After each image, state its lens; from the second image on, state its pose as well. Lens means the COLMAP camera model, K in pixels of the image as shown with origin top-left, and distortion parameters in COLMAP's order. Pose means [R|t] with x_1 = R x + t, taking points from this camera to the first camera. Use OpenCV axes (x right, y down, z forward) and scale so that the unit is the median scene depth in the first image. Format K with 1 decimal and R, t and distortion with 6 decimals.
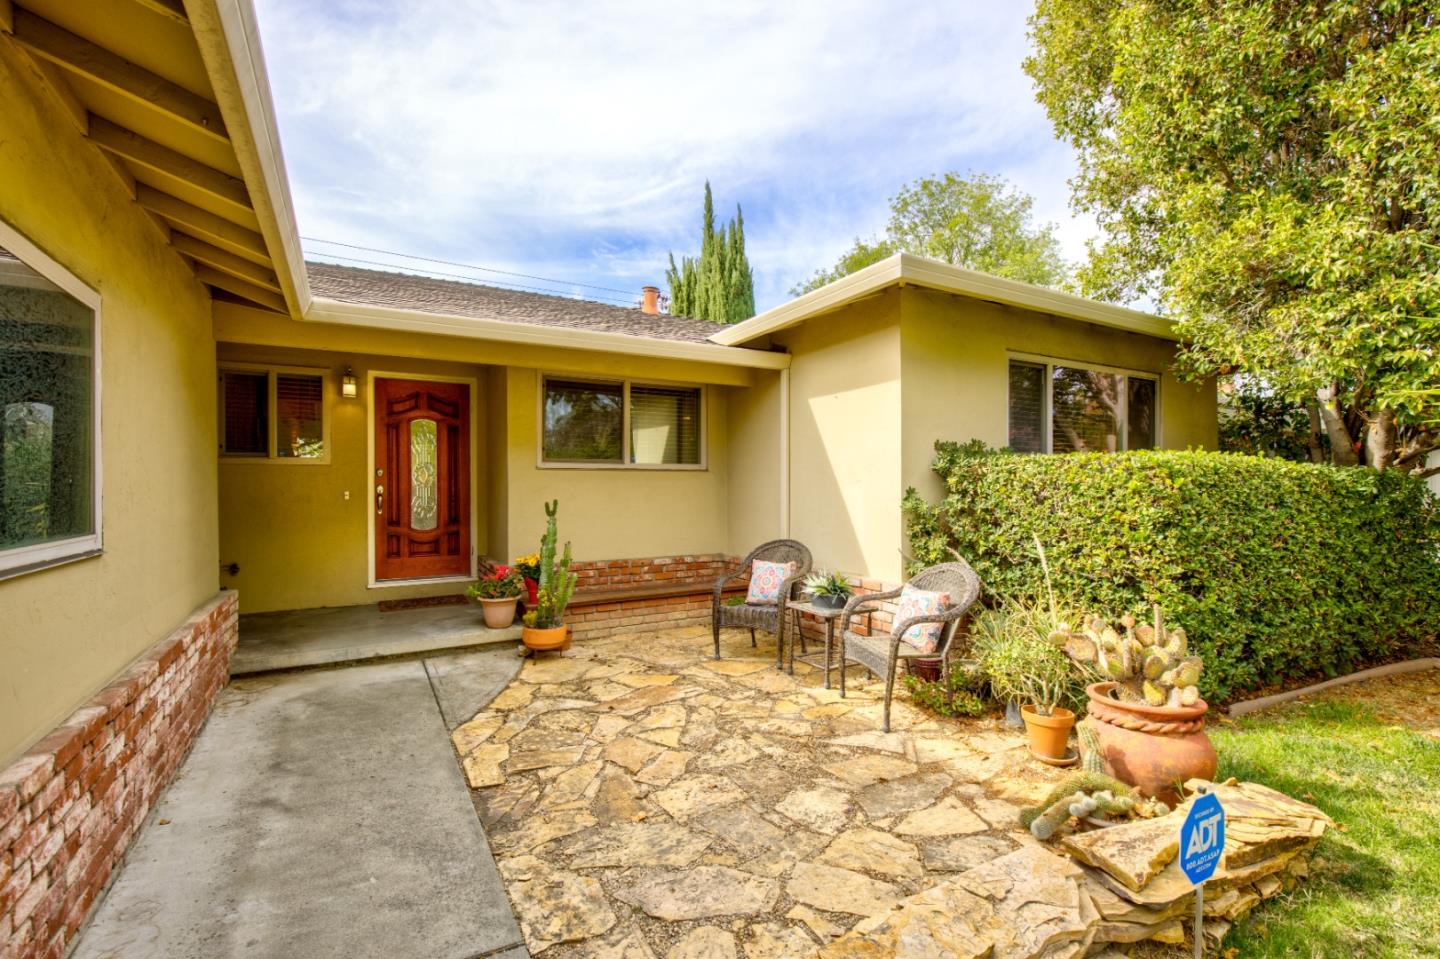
lens RADIAL K [[649.1, 0, 734.4], [0, 649.1, 484.8], [0, 0, 1]] dist [-0.002915, -0.001222]
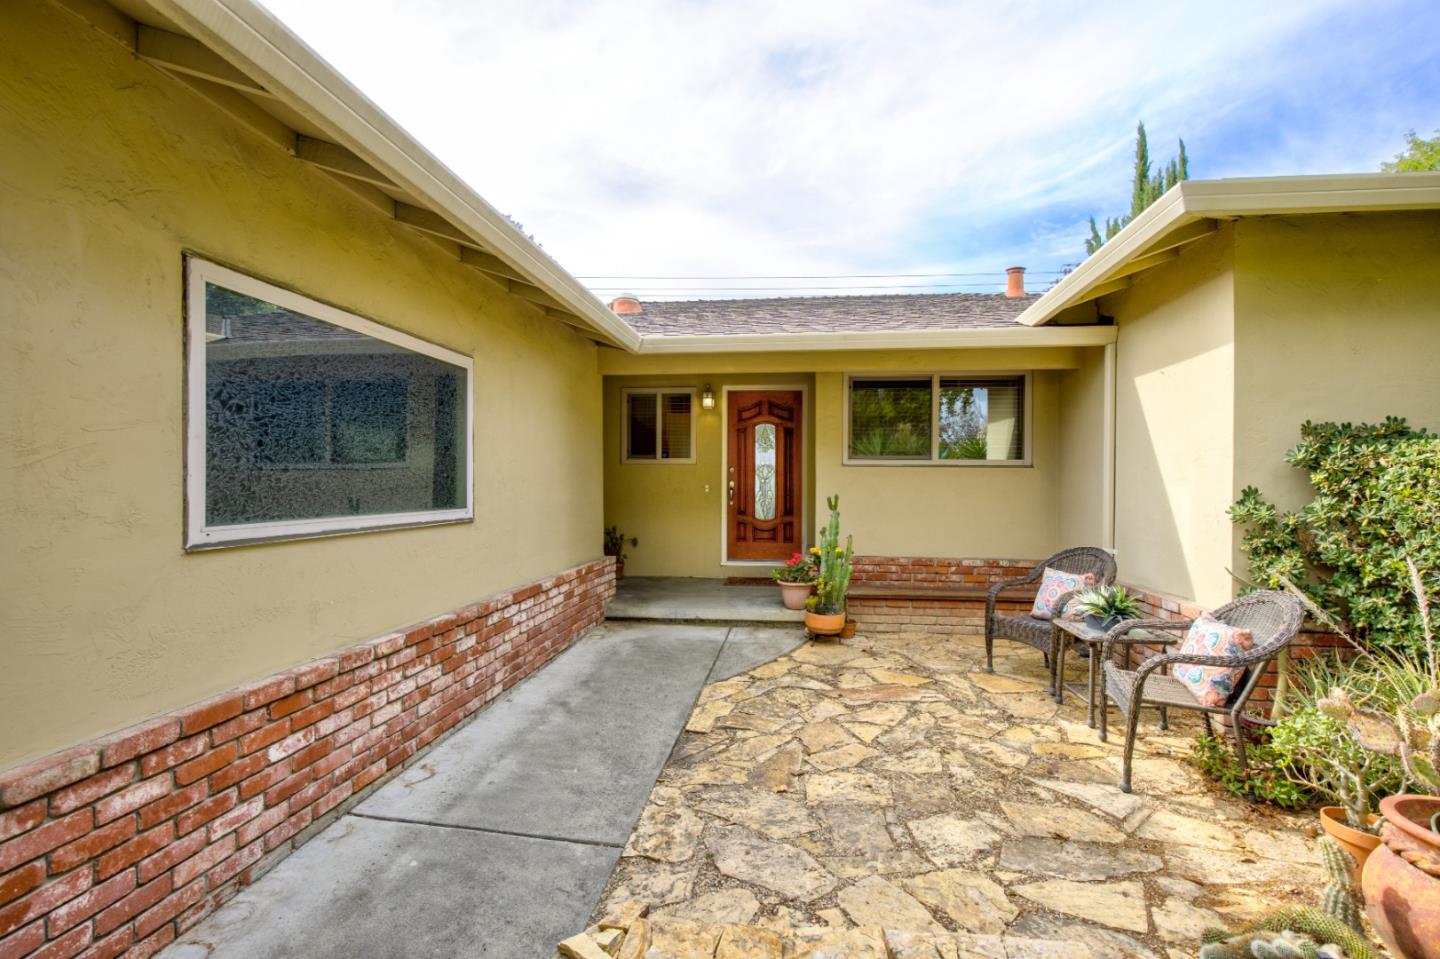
lens RADIAL K [[649.1, 0, 739.7], [0, 649.1, 481.4], [0, 0, 1]] dist [-0.002915, -0.001222]
pose [[0.801268, 0.006079, -0.598274, 0.260466], [-0.008066, 0.999967, -0.000643, 0.003120], [0.598251, 0.005340, 0.801291, 0.059108]]
